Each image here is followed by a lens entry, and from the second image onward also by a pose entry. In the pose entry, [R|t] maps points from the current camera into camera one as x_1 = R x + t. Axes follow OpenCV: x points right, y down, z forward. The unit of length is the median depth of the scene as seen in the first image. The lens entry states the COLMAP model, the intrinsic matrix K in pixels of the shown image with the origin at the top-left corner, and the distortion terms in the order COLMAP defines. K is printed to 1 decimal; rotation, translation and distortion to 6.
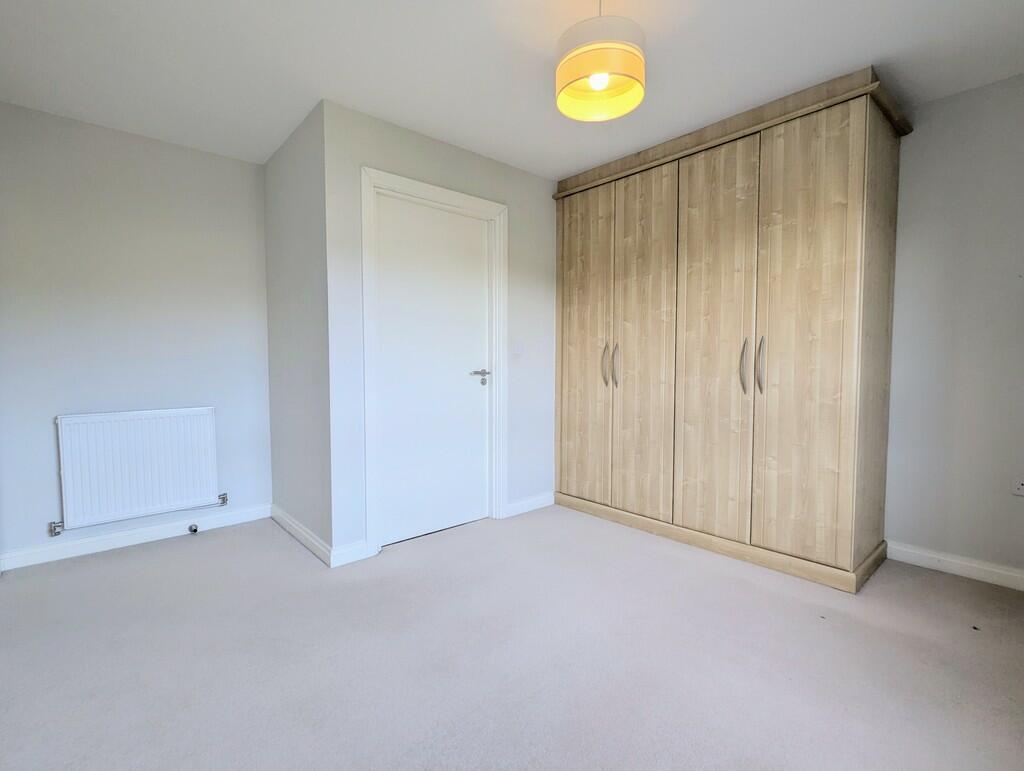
lens RADIAL K [[480.3, 0, 511.9], [0, 480.3, 384.5], [0, 0, 1]] dist [-0.002797, -0.001347]
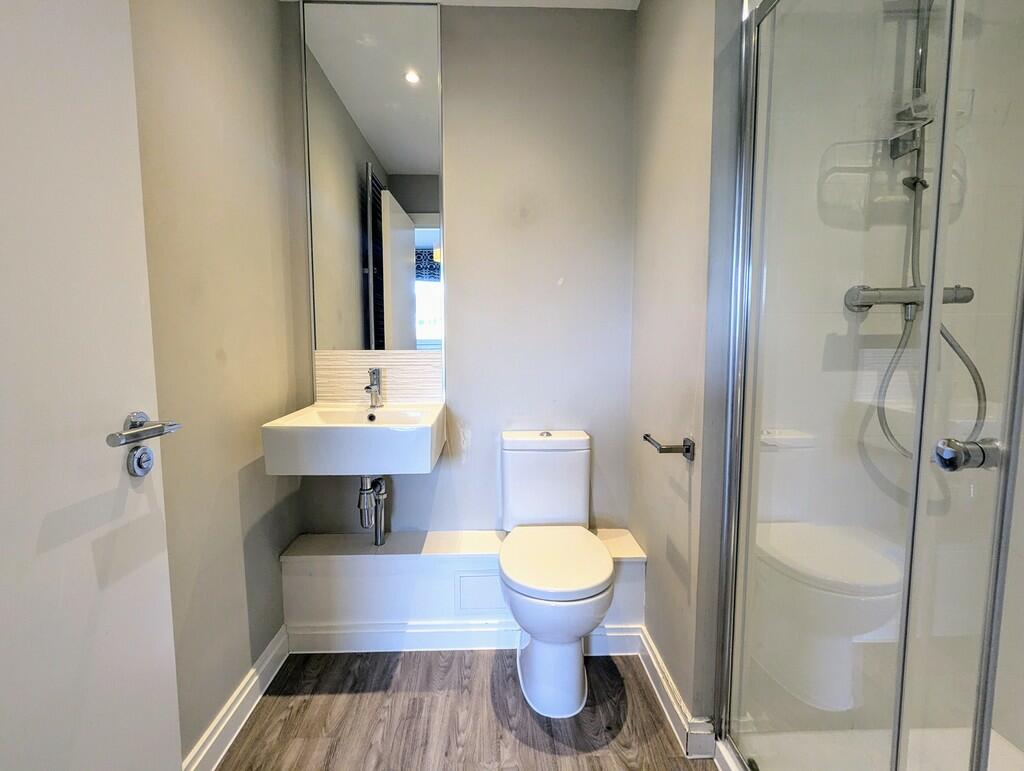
lens RADIAL K [[480.3, 0, 511.0], [0, 480.3, 384.1], [0, 0, 1]] dist [-0.002797, -0.001347]
pose [[0.633806, -0.067840, 0.770512, -0.129255], [0.041298, 0.997694, 0.053871, -0.056148], [-0.772389, -0.002324, 0.635146, 0.674333]]
